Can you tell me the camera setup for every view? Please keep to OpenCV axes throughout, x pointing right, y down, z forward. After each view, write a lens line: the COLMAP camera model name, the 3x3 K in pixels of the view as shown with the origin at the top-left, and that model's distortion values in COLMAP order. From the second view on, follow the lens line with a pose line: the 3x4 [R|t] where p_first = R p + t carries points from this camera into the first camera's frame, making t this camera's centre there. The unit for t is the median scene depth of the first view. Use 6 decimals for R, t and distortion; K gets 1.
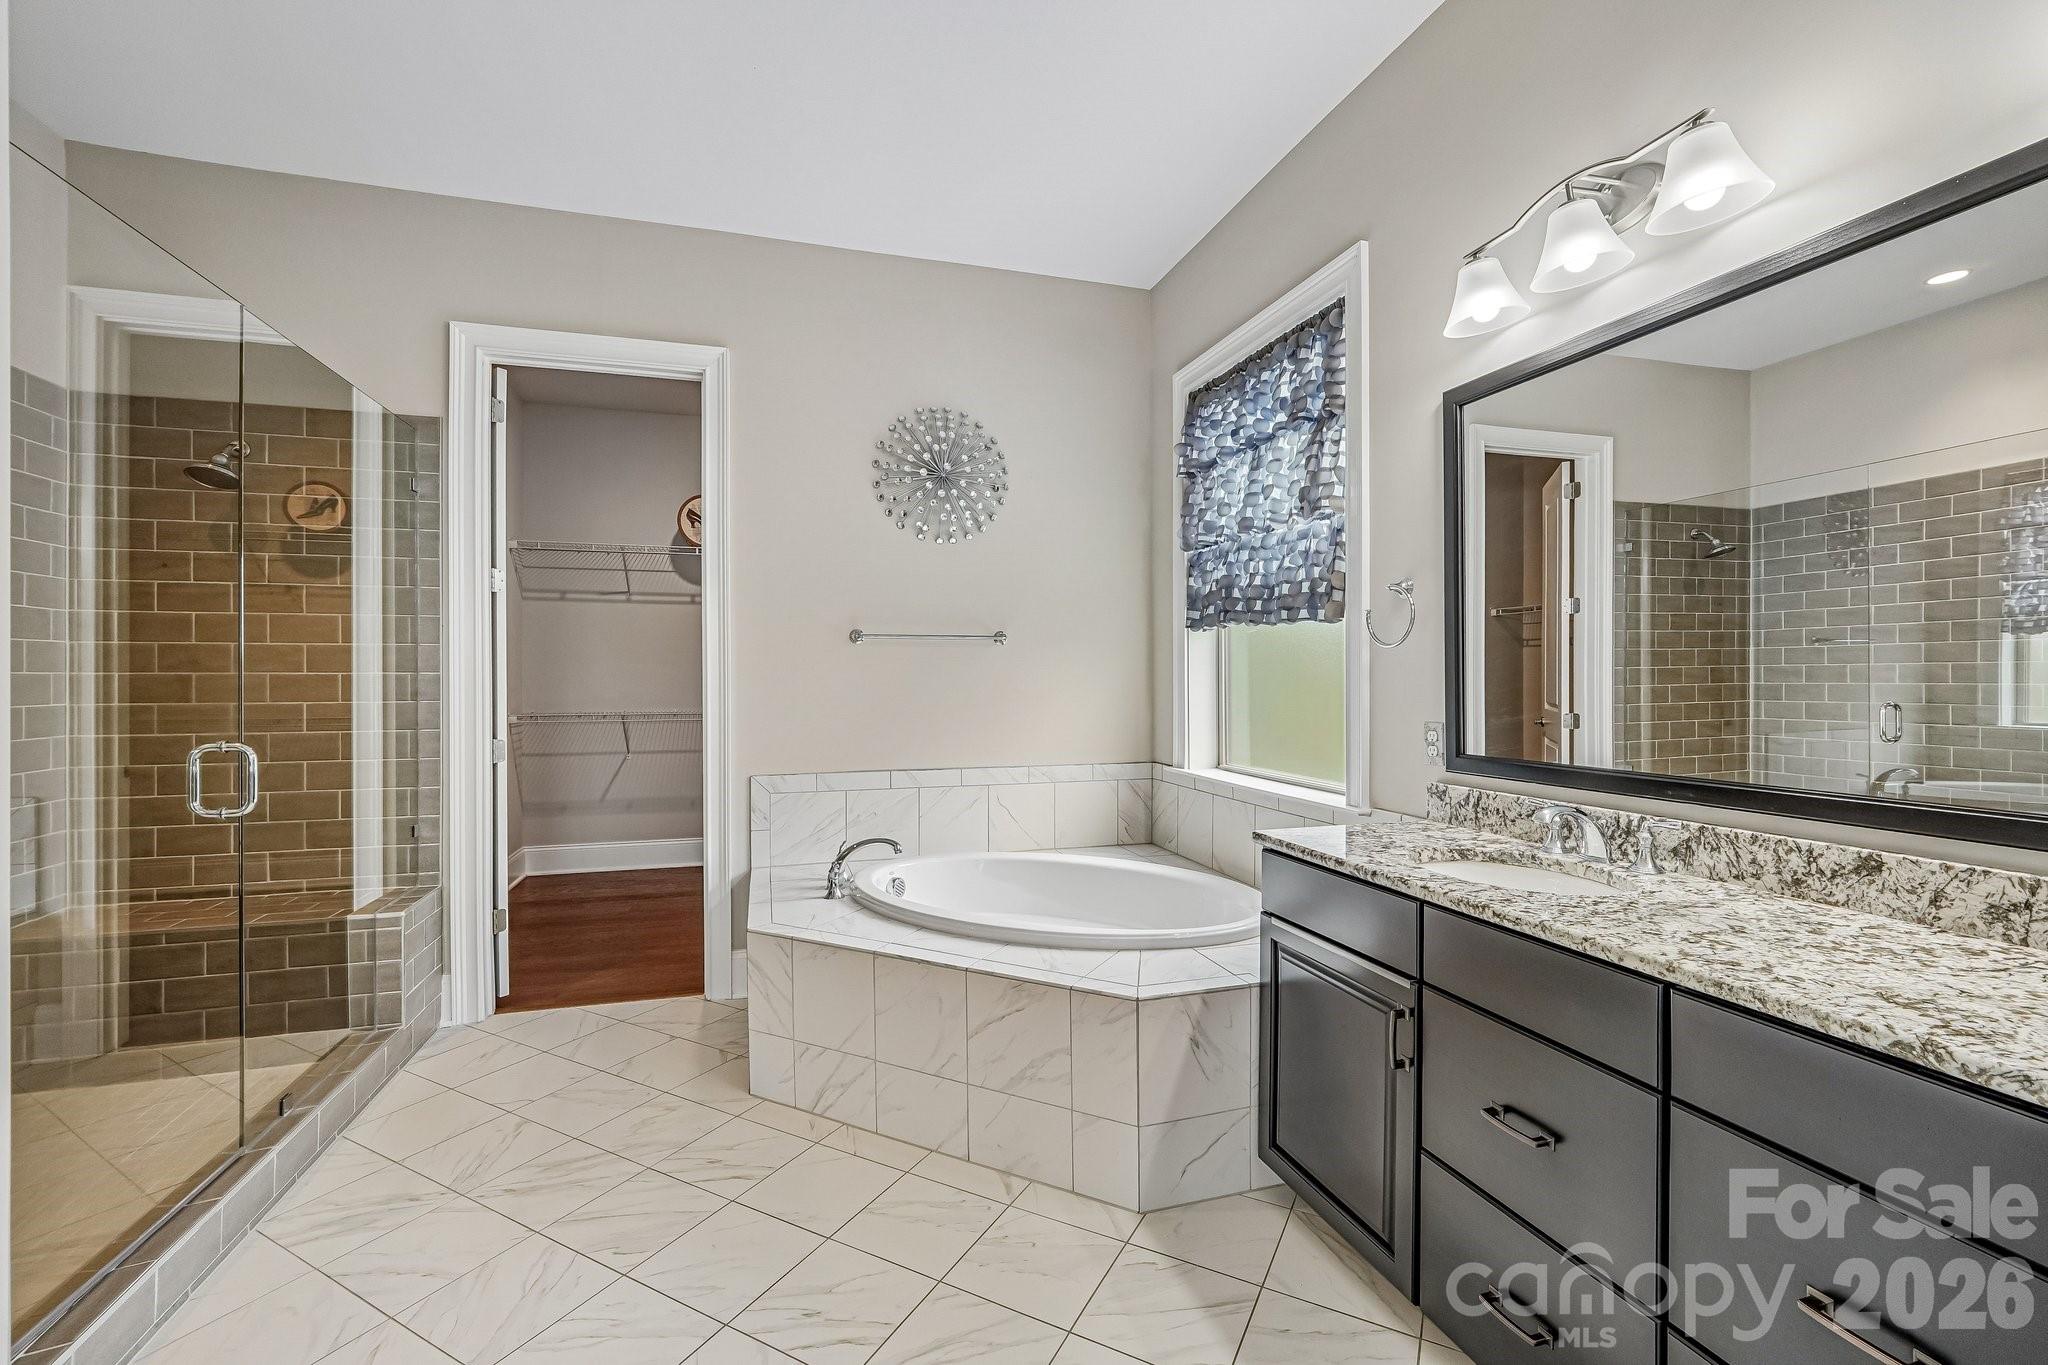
lens RADIAL K [[863.3, 0, 1028.5], [0, 863.3, 680.1], [0, 0, 1]] dist [-0.013816, 0.003227]
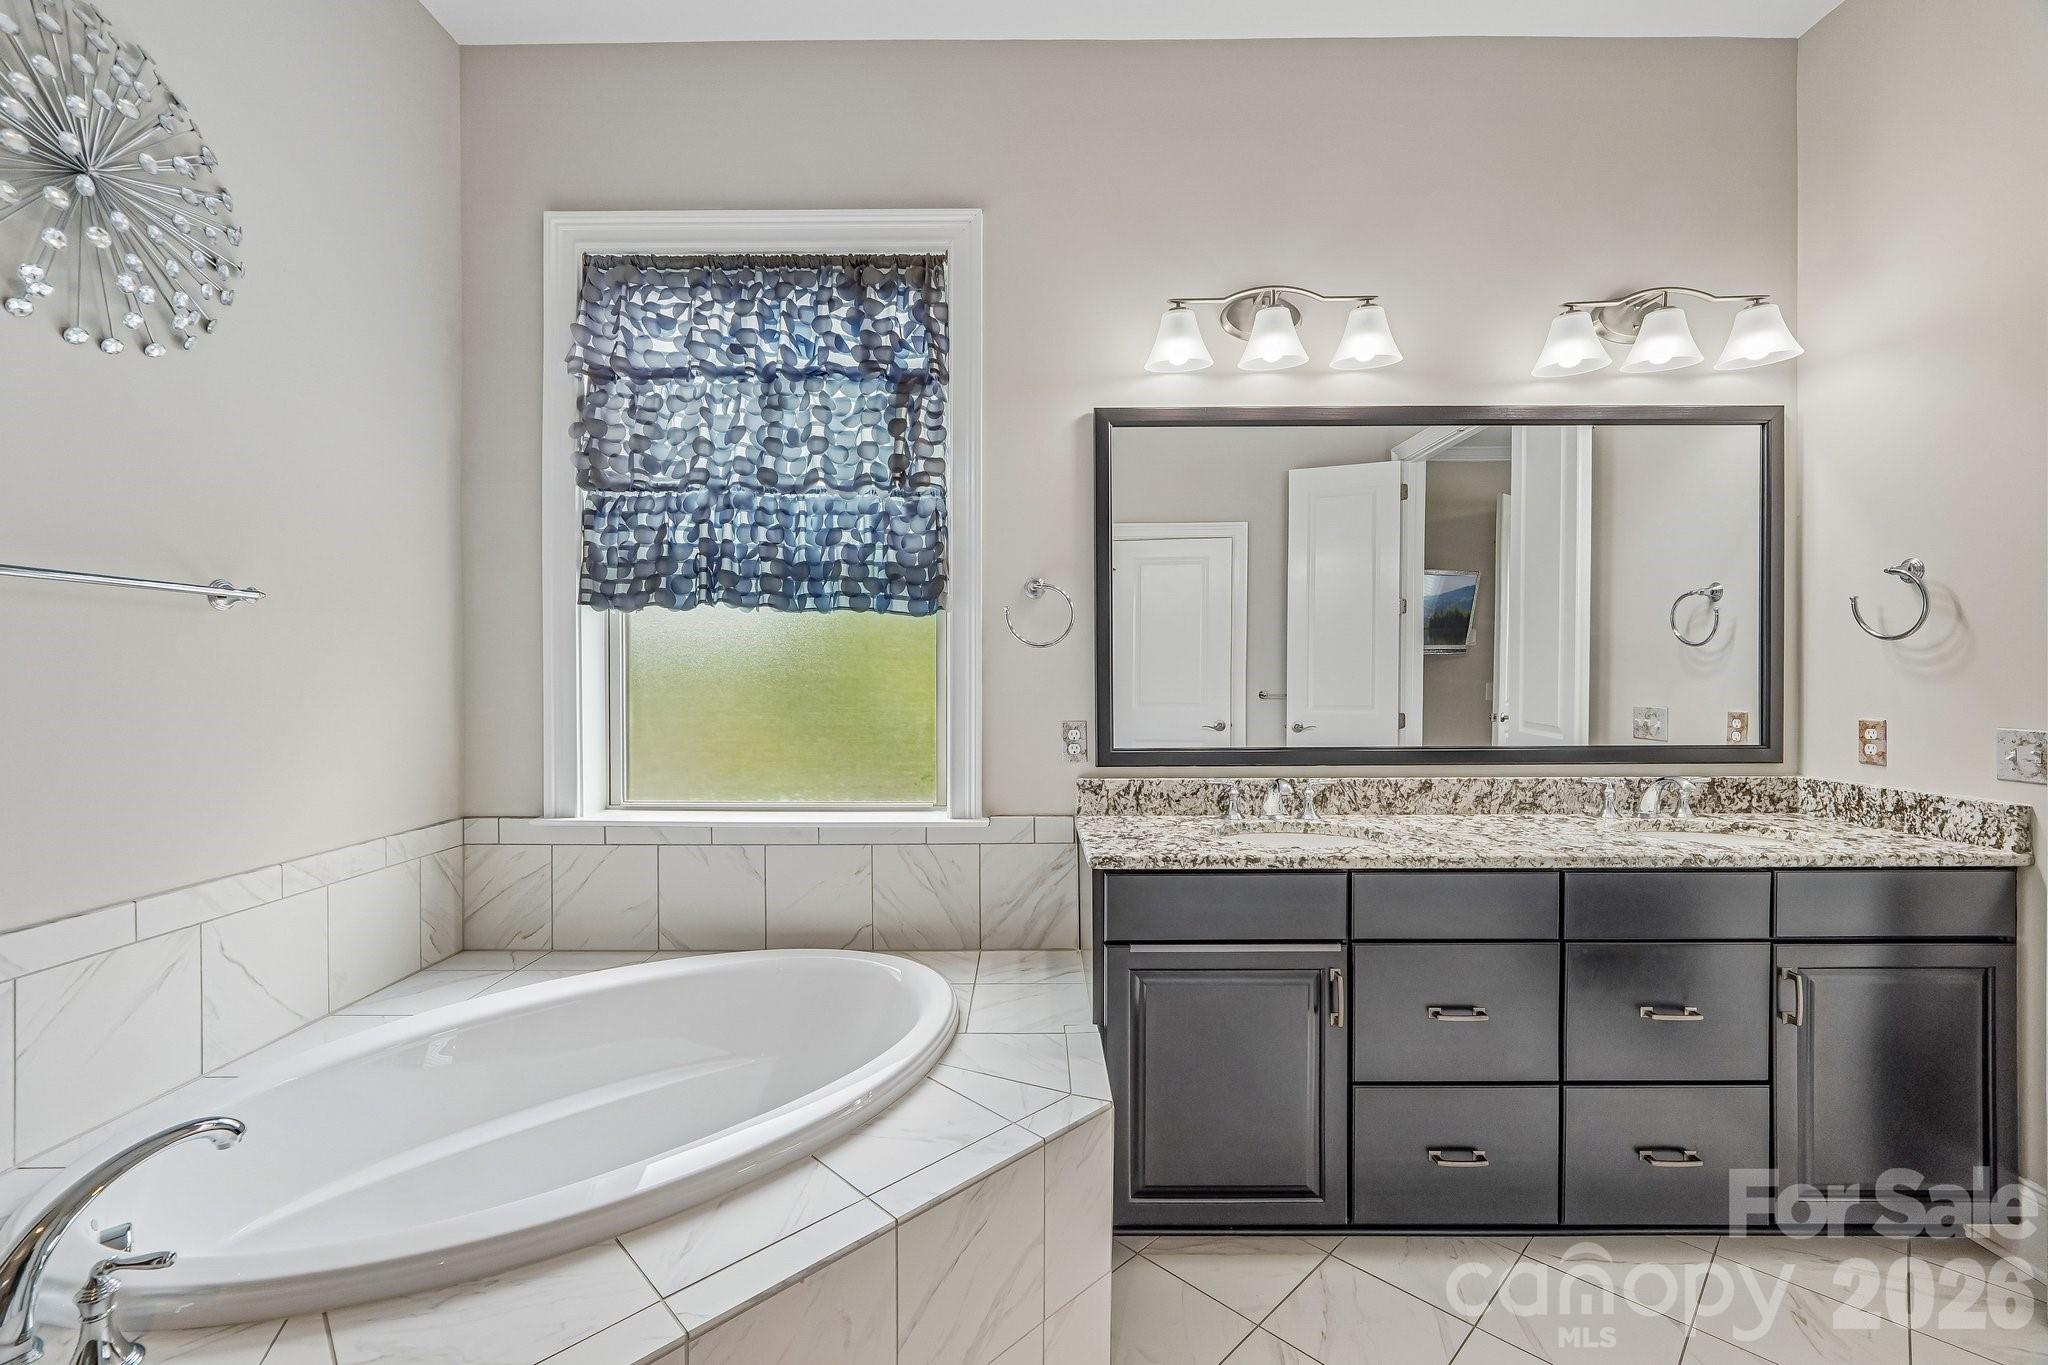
lens RADIAL K [[863.3, 0, 1027.4], [0, 863.3, 681.3], [0, 0, 1]] dist [-0.013816, 0.003227]
pose [[0.303116, -0.007533, 0.952924, -0.554872], [0.005145, 0.999967, 0.006269, -0.006074], [-0.952940, 0.003002, 0.303145, 0.758735]]
